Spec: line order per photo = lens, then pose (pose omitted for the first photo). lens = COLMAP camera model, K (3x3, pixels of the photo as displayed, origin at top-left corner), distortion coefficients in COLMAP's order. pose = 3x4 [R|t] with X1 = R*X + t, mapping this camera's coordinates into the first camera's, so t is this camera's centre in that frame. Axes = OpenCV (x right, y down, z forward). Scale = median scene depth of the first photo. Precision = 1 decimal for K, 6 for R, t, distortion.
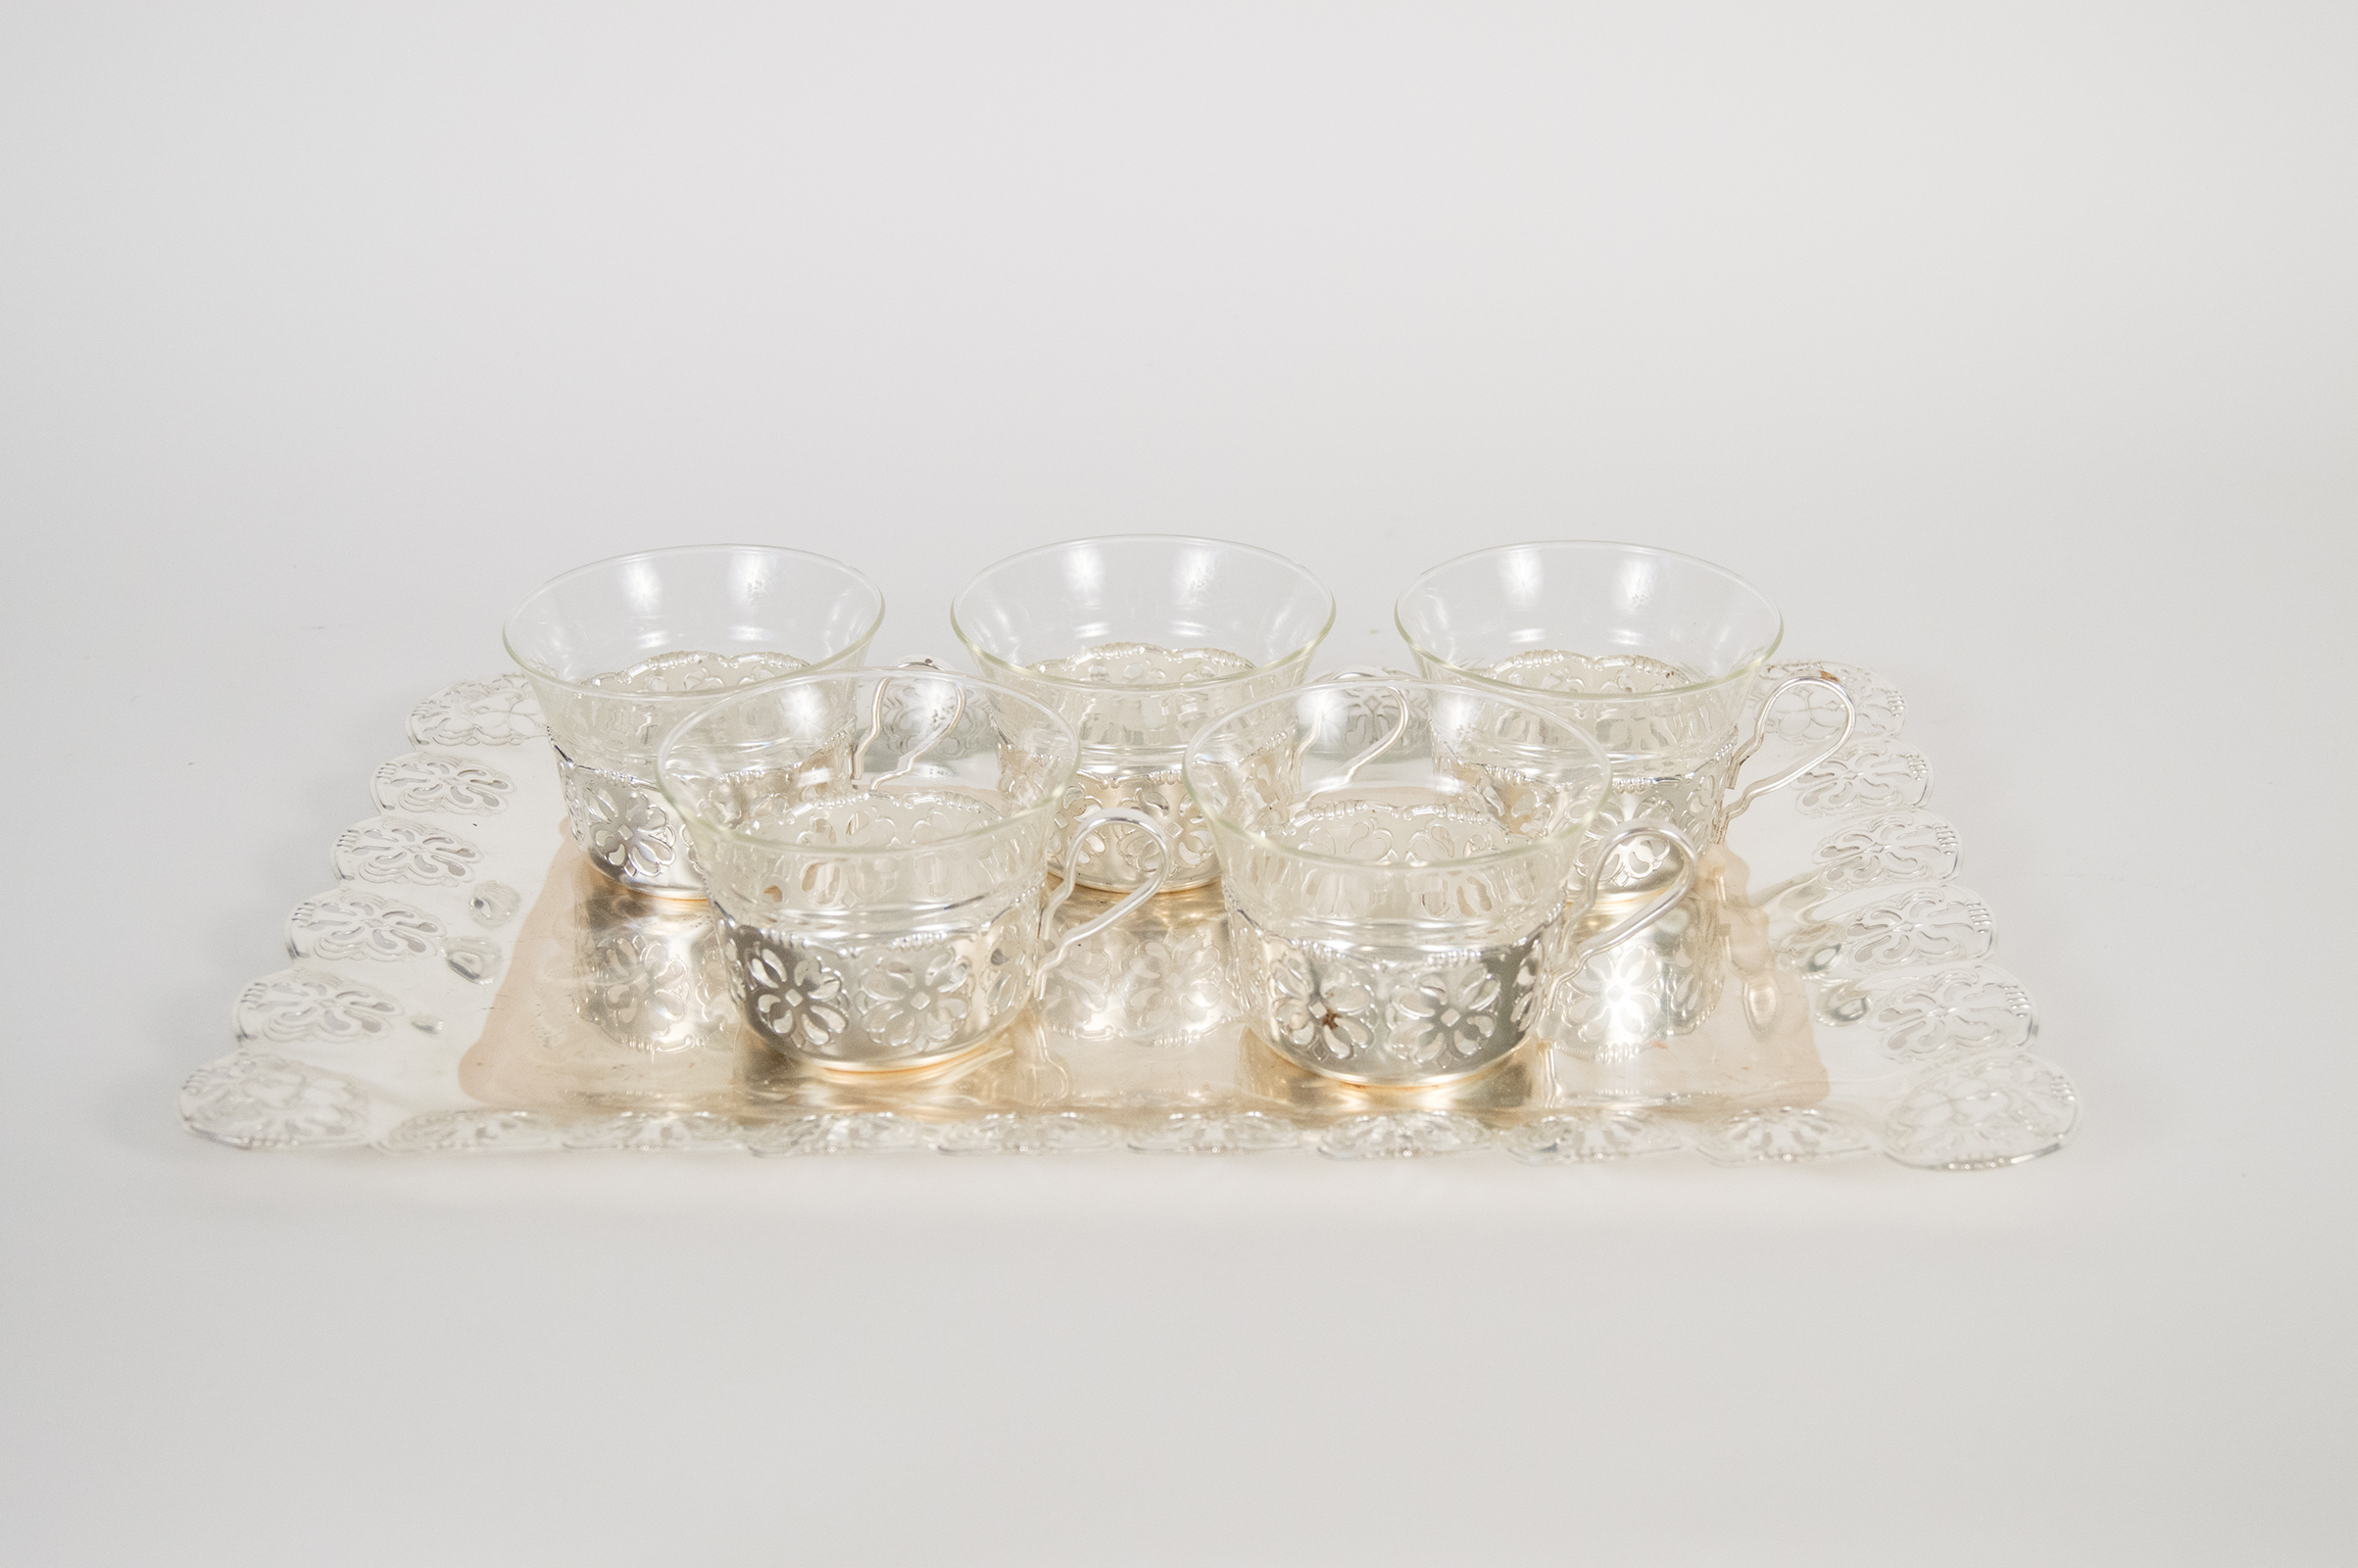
lens RADIAL K [[3168.0, 0, 1179.0], [0, 3168.0, 784.0], [0, 0, 1]] dist [-0.011938, -0.031683]
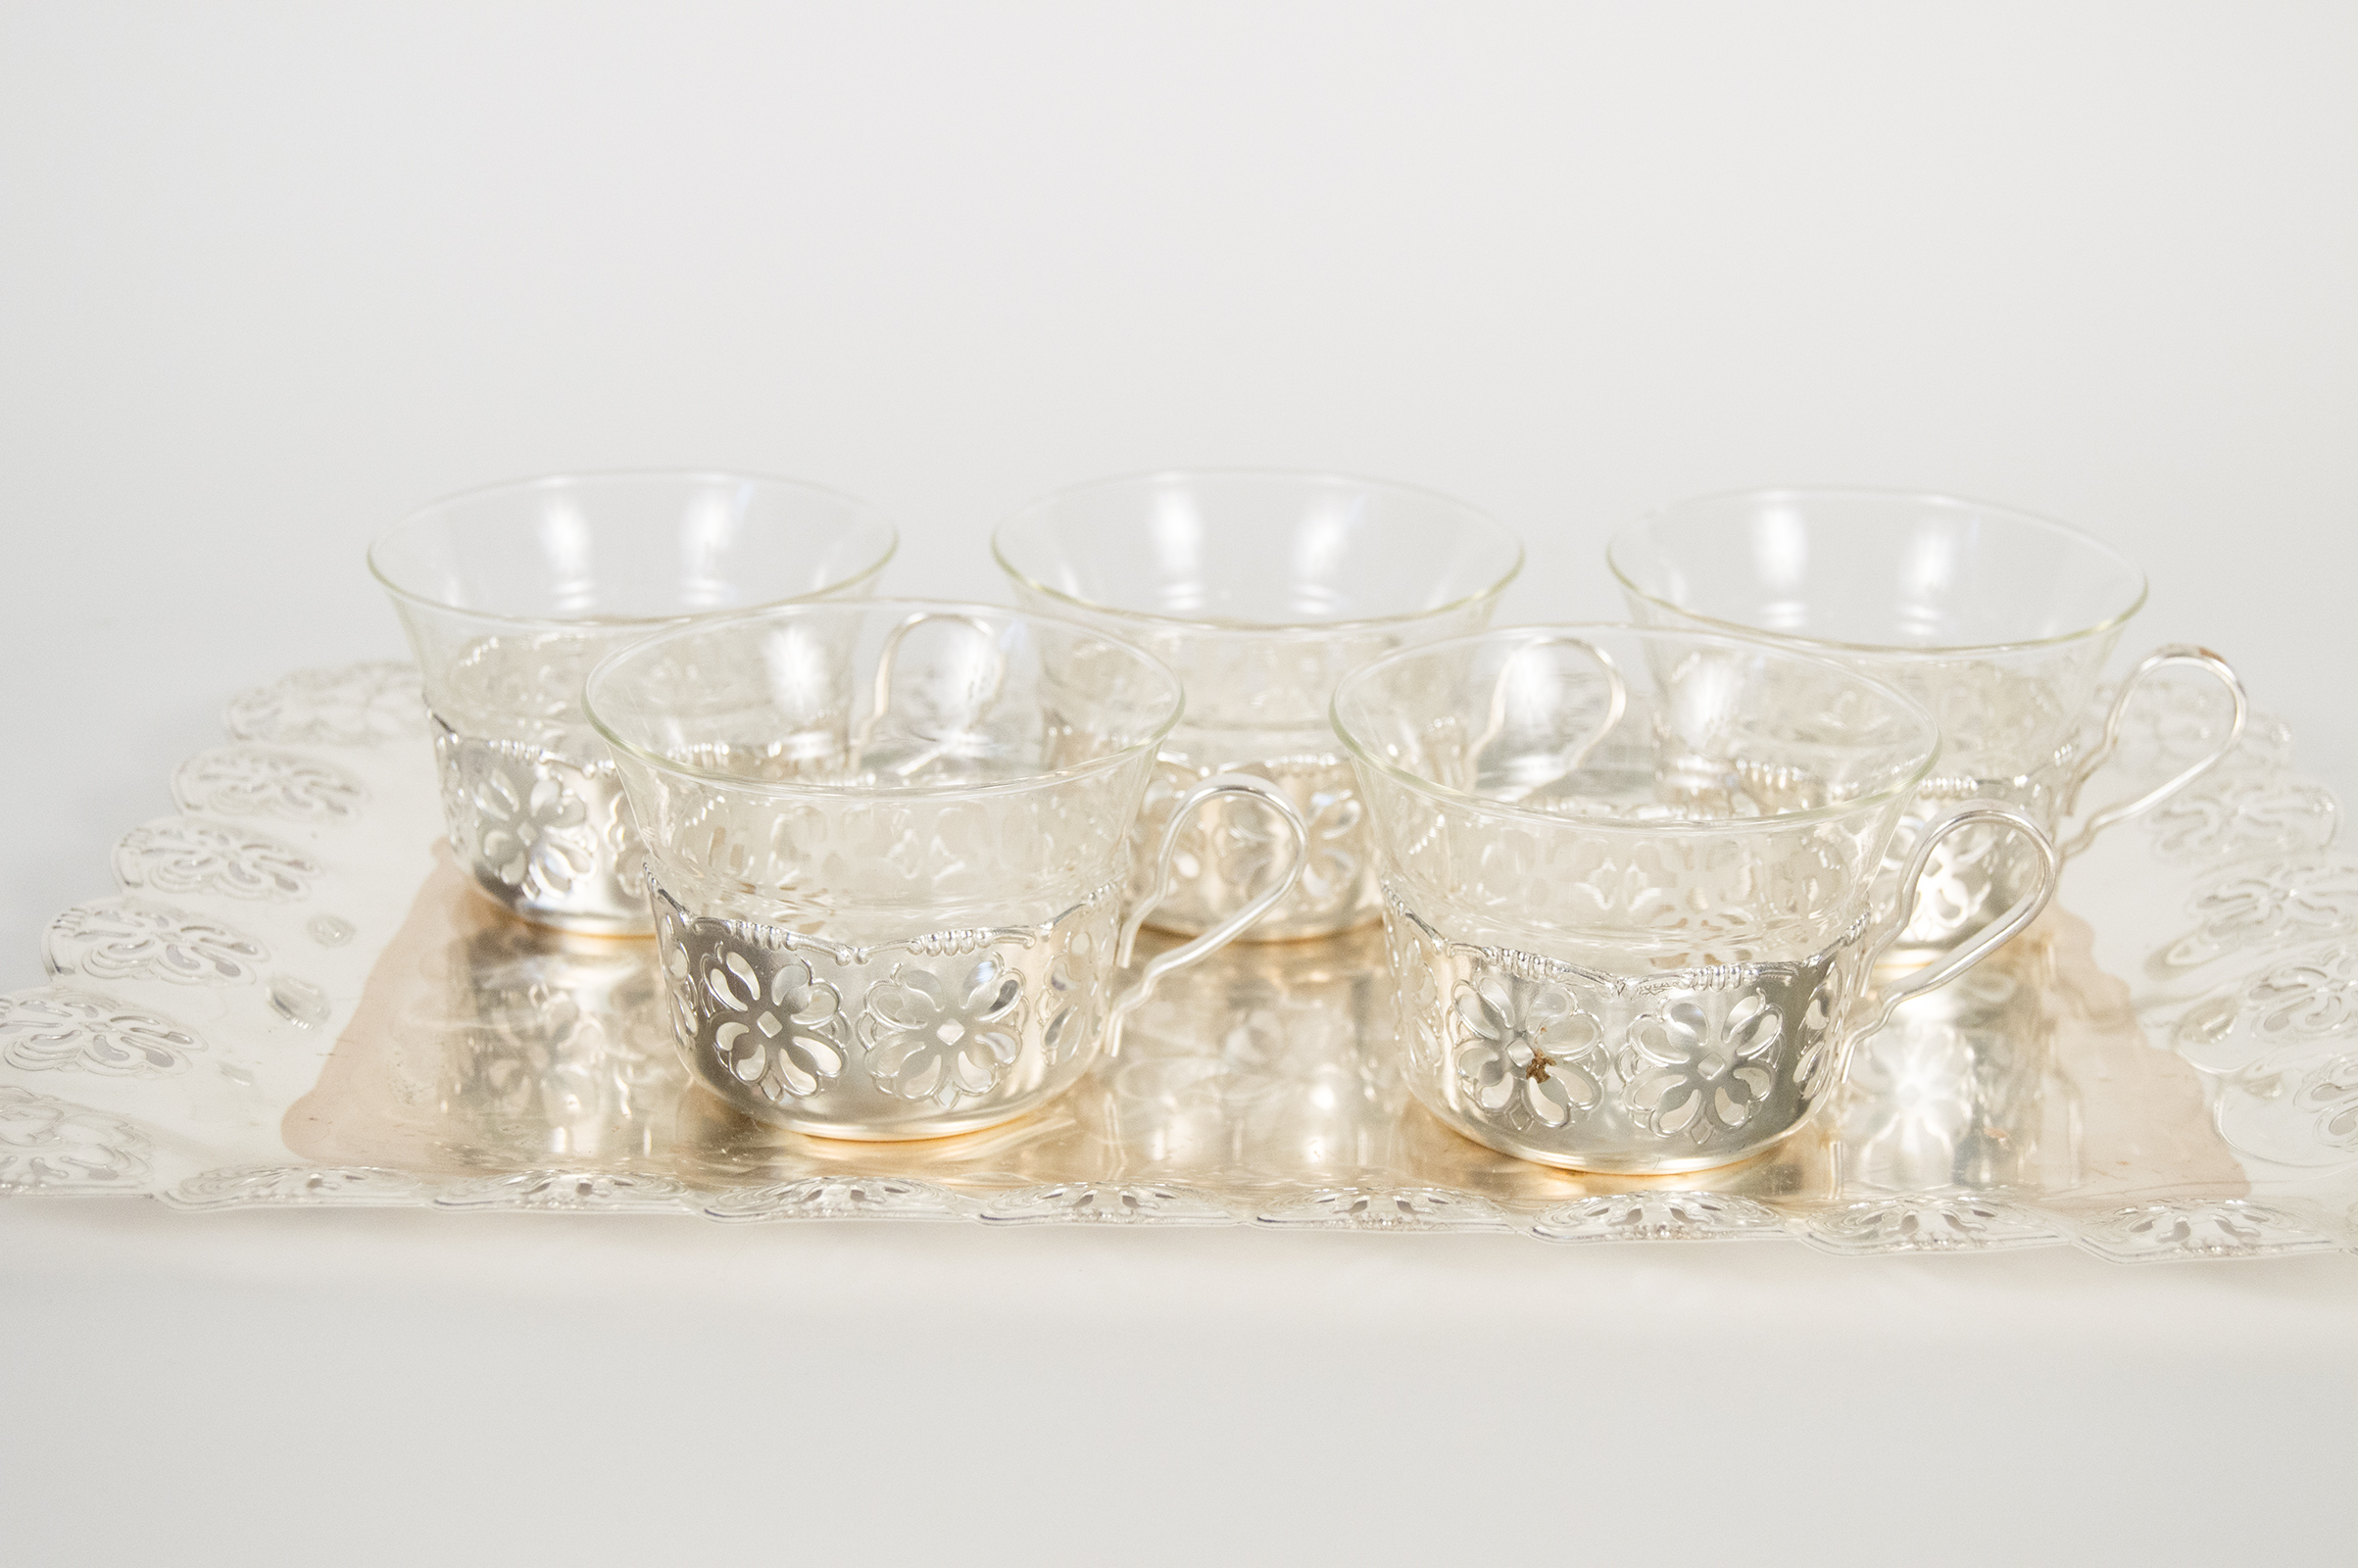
lens RADIAL K [[3855.5, 0, 1179.0], [0, 3855.5, 784.0], [0, 0, 1]] dist [0.004321, -0.031359]
pose [[0.999597, 0.025885, 0.011617, -0.041517], [-0.024483, 0.993867, -0.107842, 0.102255], [-0.014337, 0.107514, 0.994100, 0.143297]]
